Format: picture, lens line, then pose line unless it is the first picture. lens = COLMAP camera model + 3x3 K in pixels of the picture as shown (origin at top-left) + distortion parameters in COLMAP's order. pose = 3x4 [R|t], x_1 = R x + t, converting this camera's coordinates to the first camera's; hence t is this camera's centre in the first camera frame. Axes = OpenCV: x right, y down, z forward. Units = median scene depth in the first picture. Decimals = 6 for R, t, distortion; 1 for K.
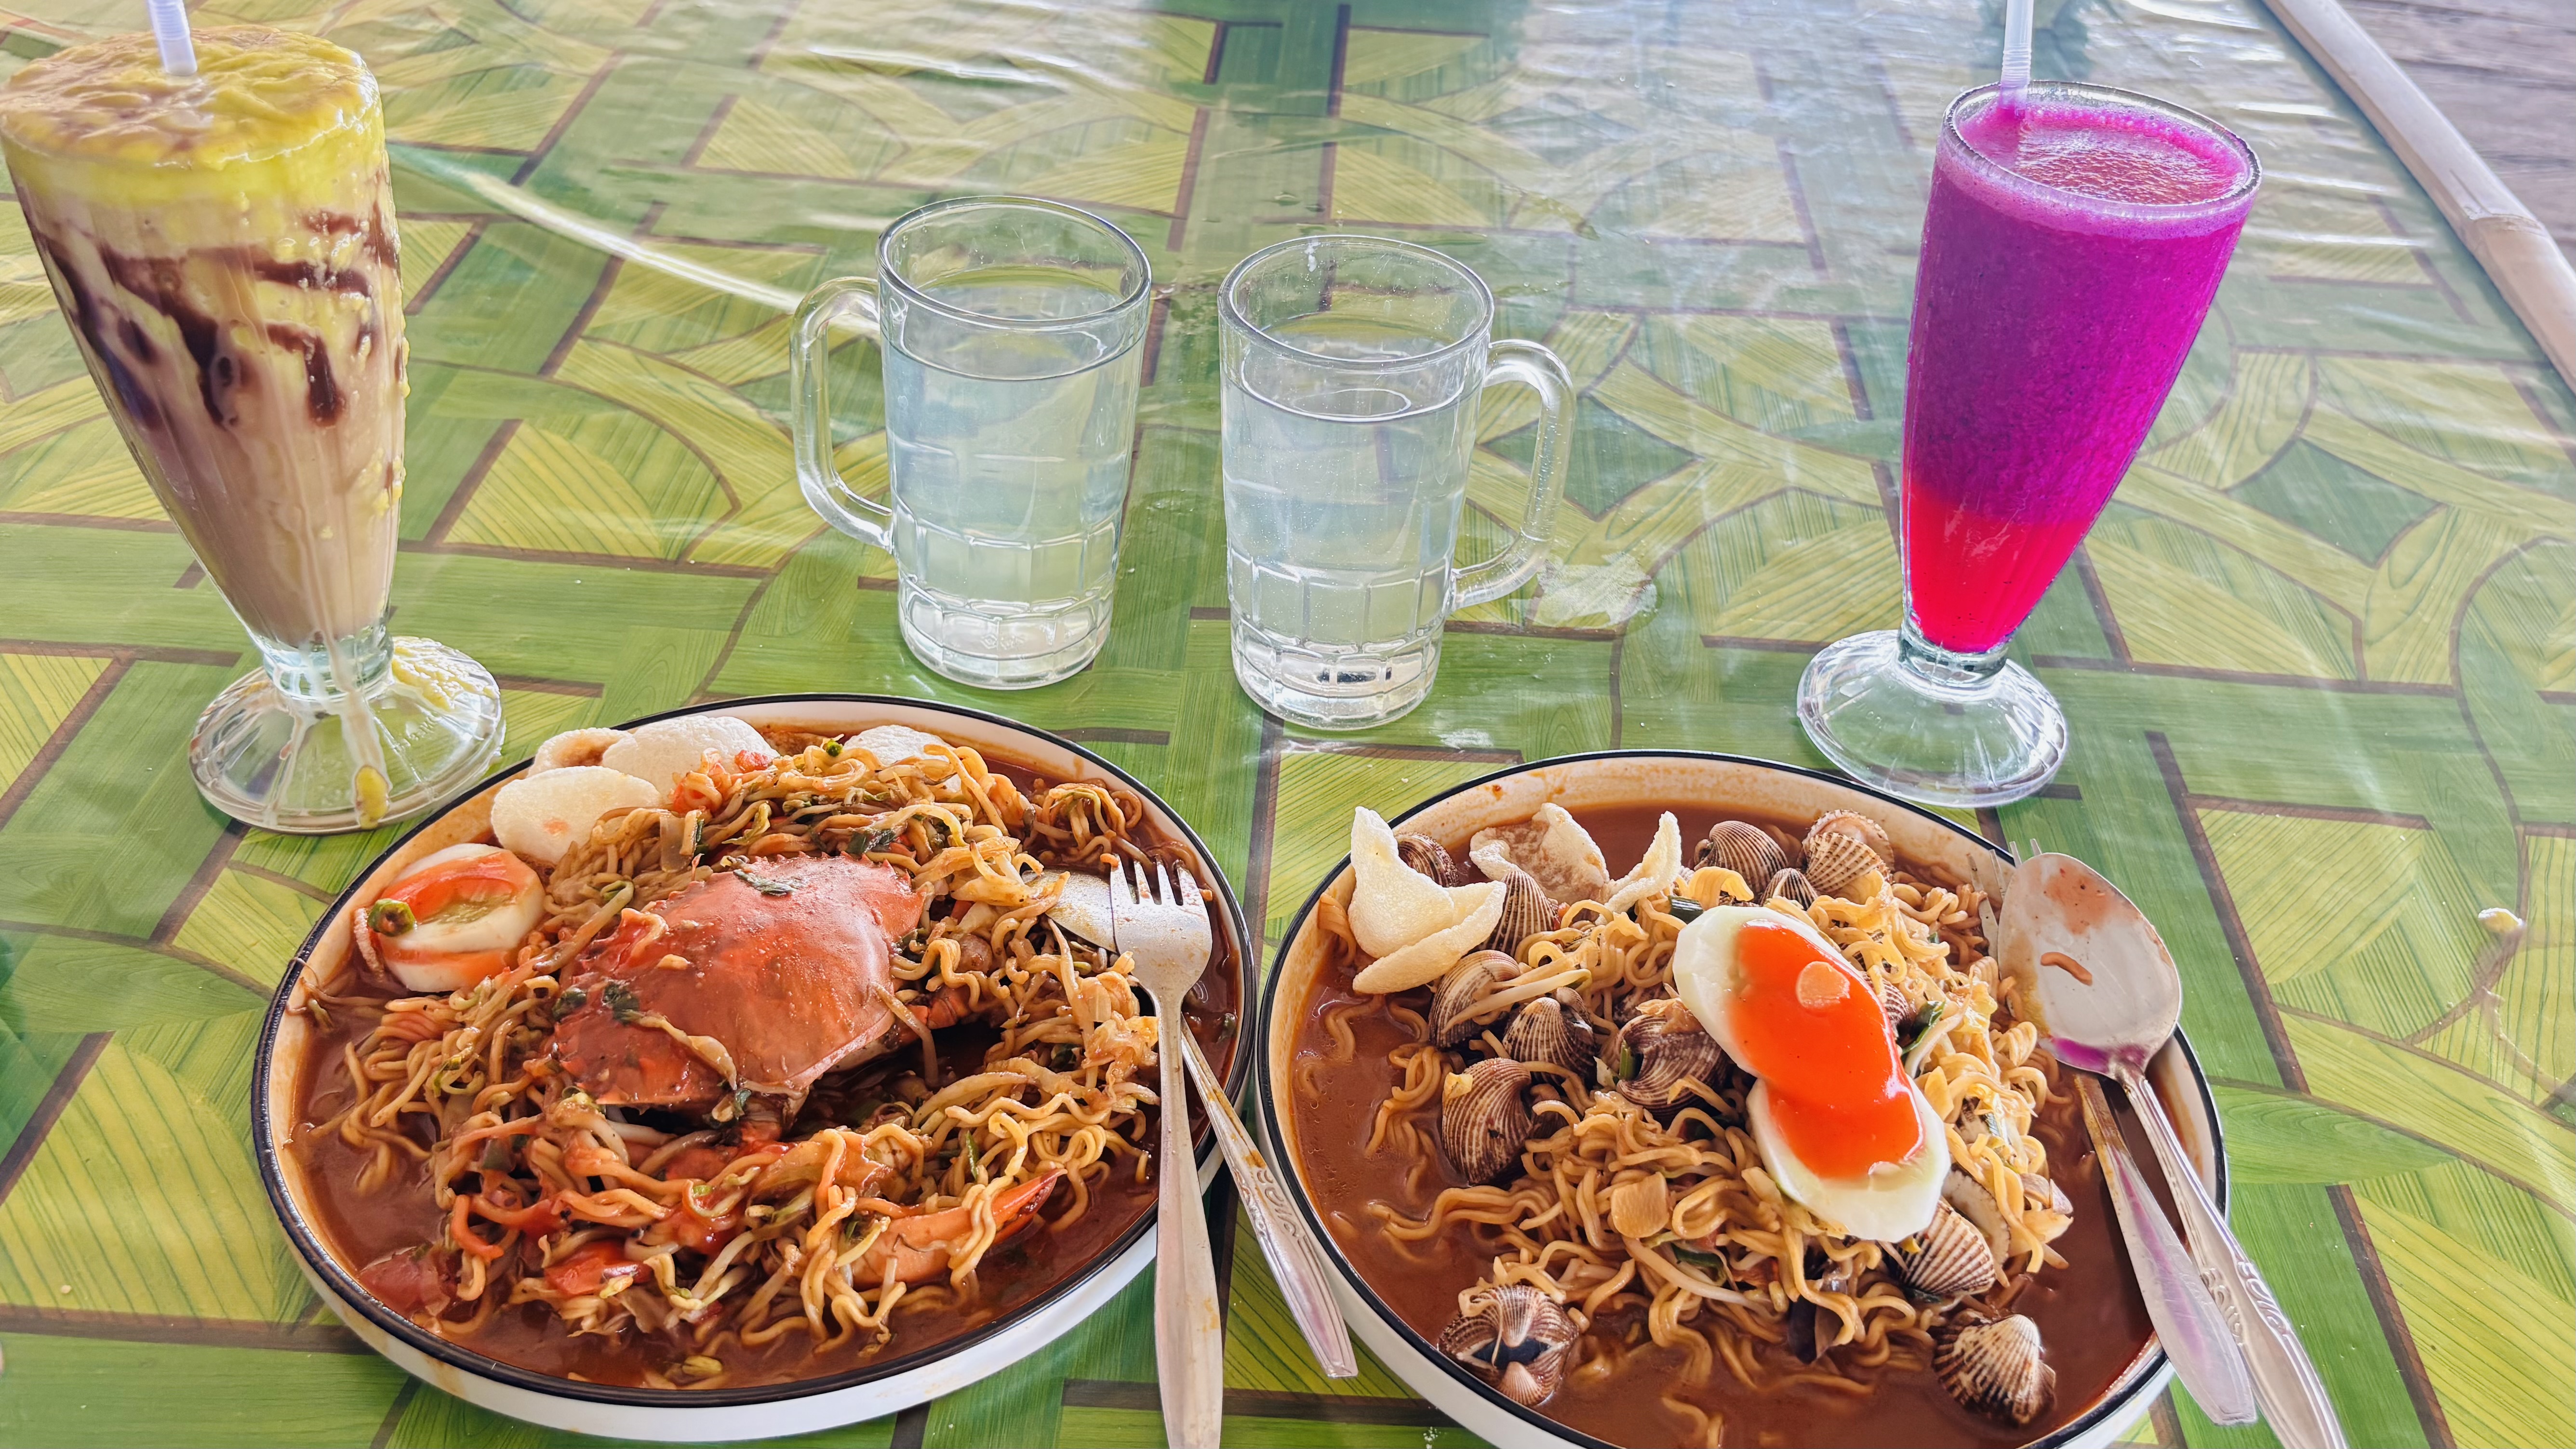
lens RADIAL K [[2094.5, 0, 1378.0], [0, 2094.5, 727.2], [0, 0, 1]] dist [0.002797, -0.010973]
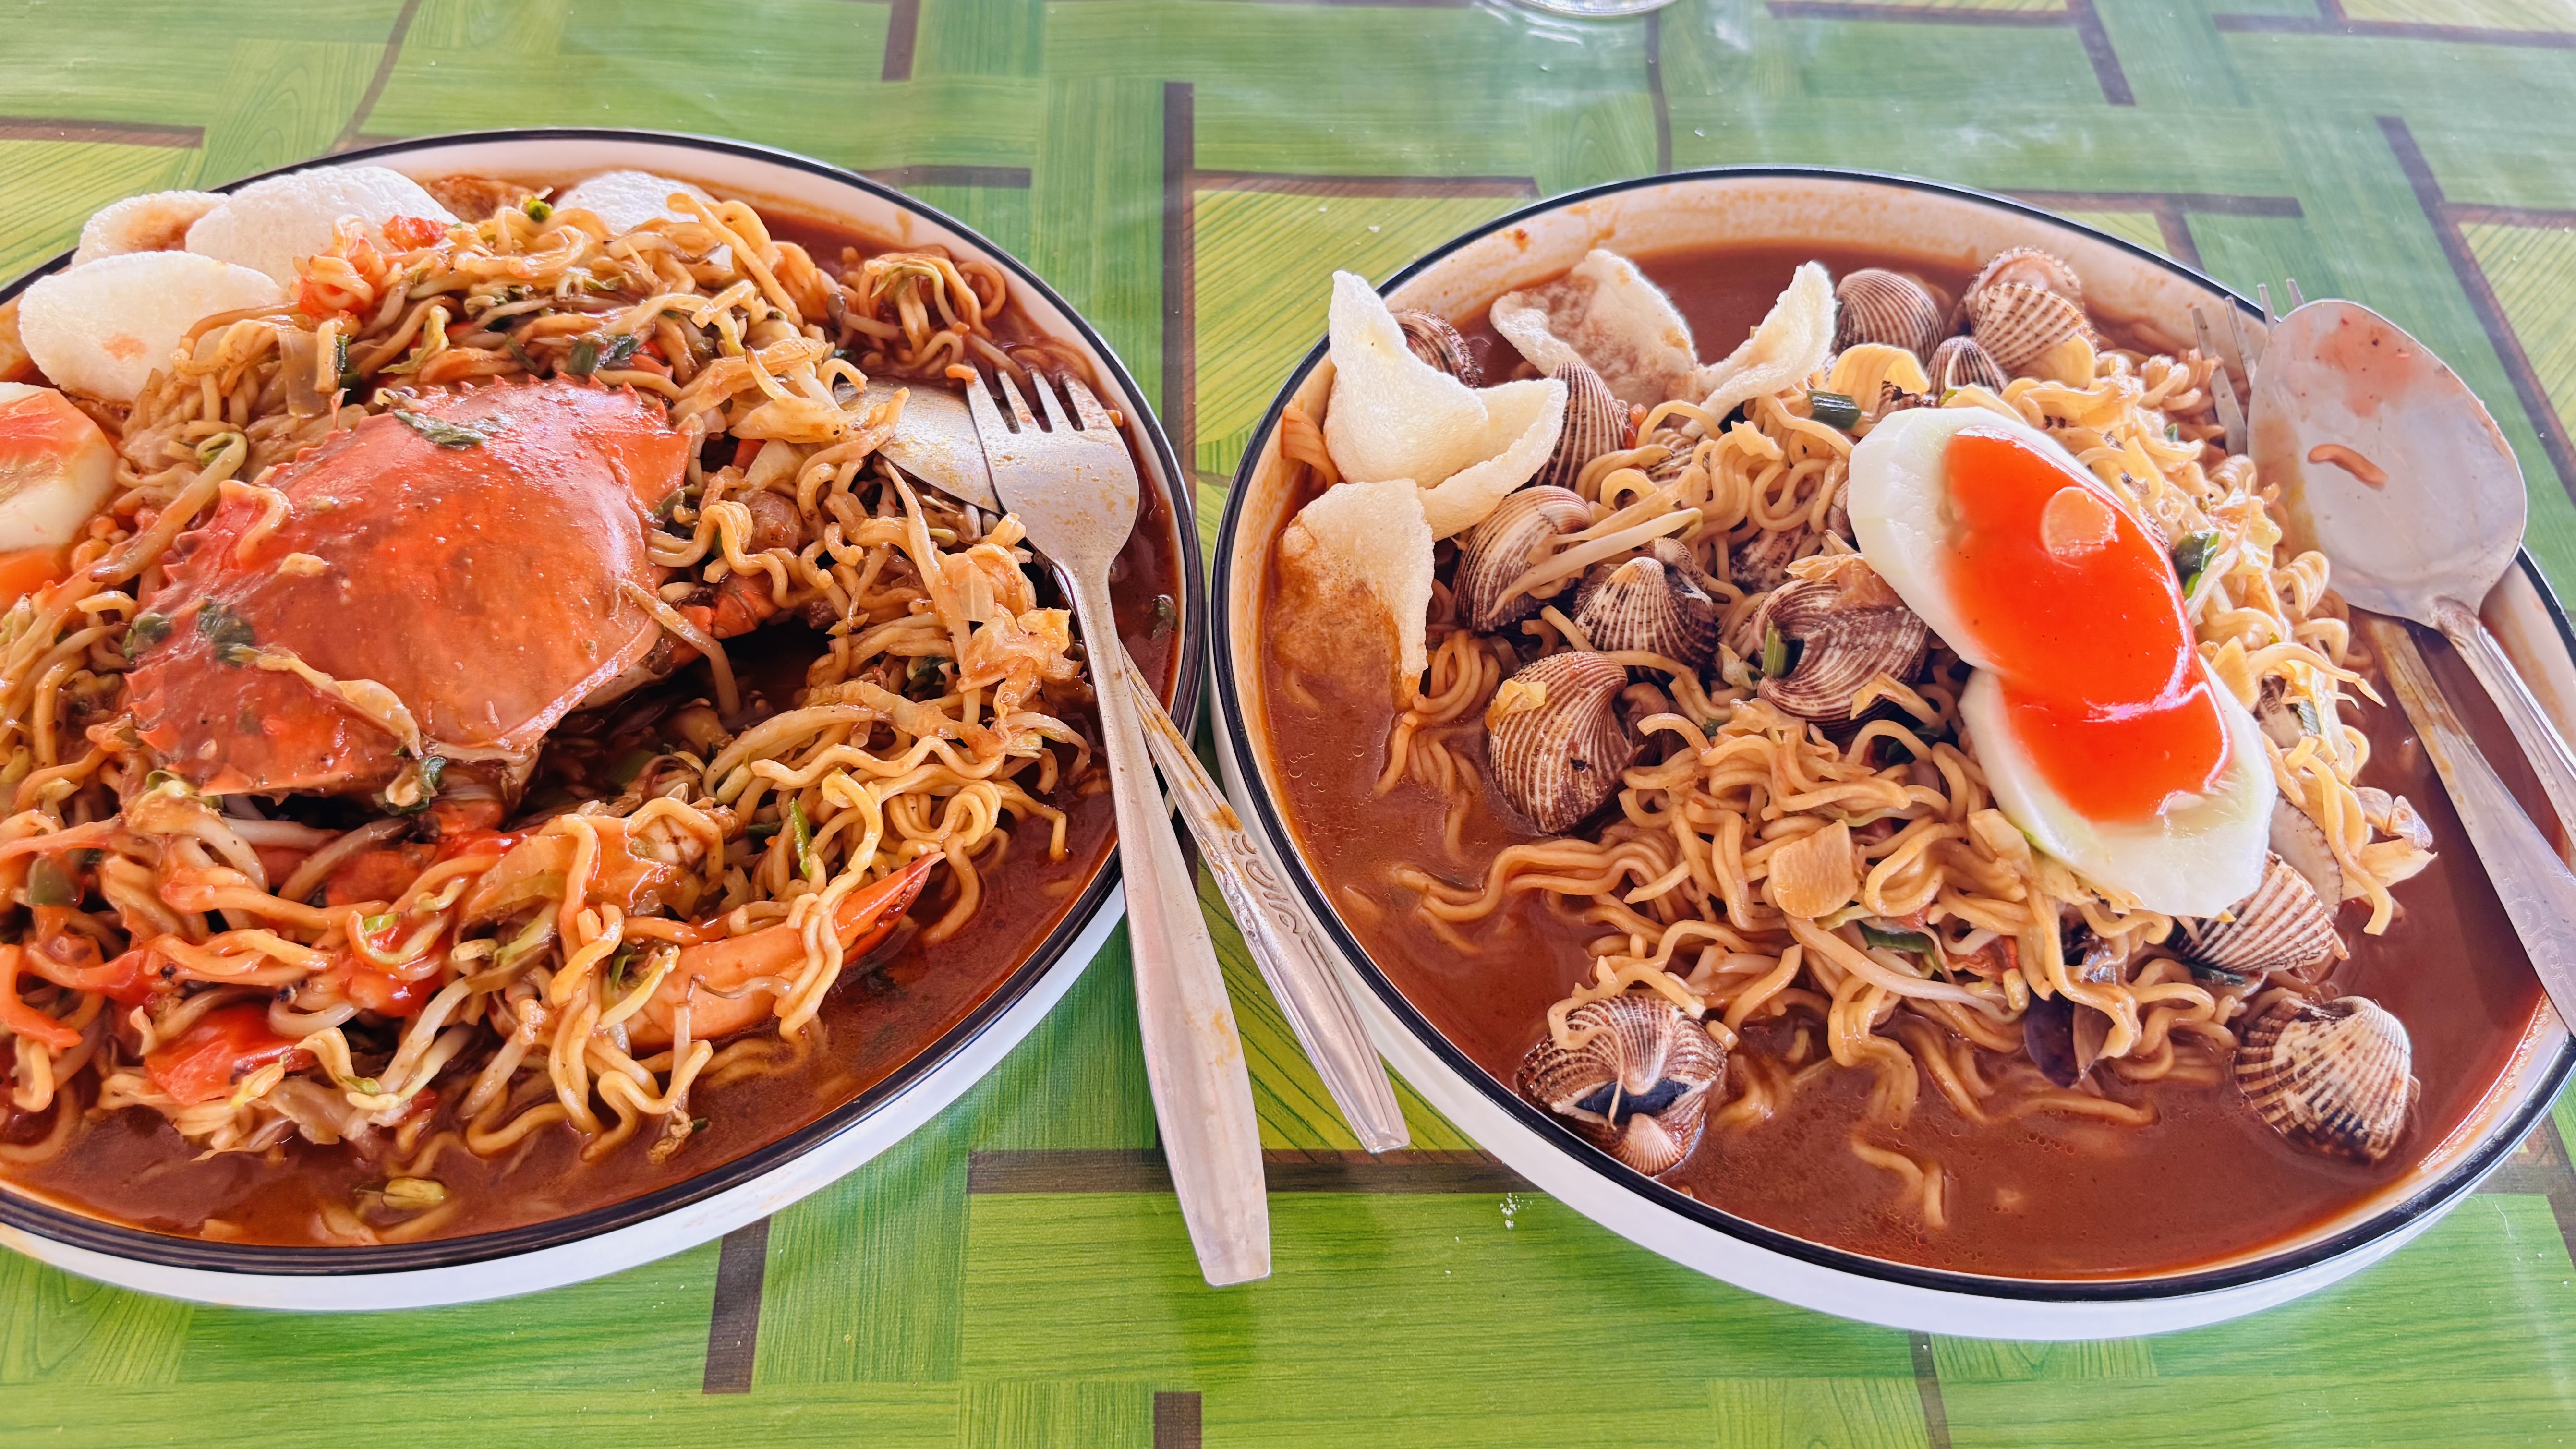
lens RADIAL K [[2094.5, 0, 1378.0], [0, 2094.5, 727.2], [0, 0, 1]] dist [0.002797, -0.010973]
pose [[0.996715, -0.054377, 0.060015, -0.047442], [0.036636, 0.963640, 0.264680, 0.001326], [-0.072225, -0.261612, 0.962467, 0.349976]]
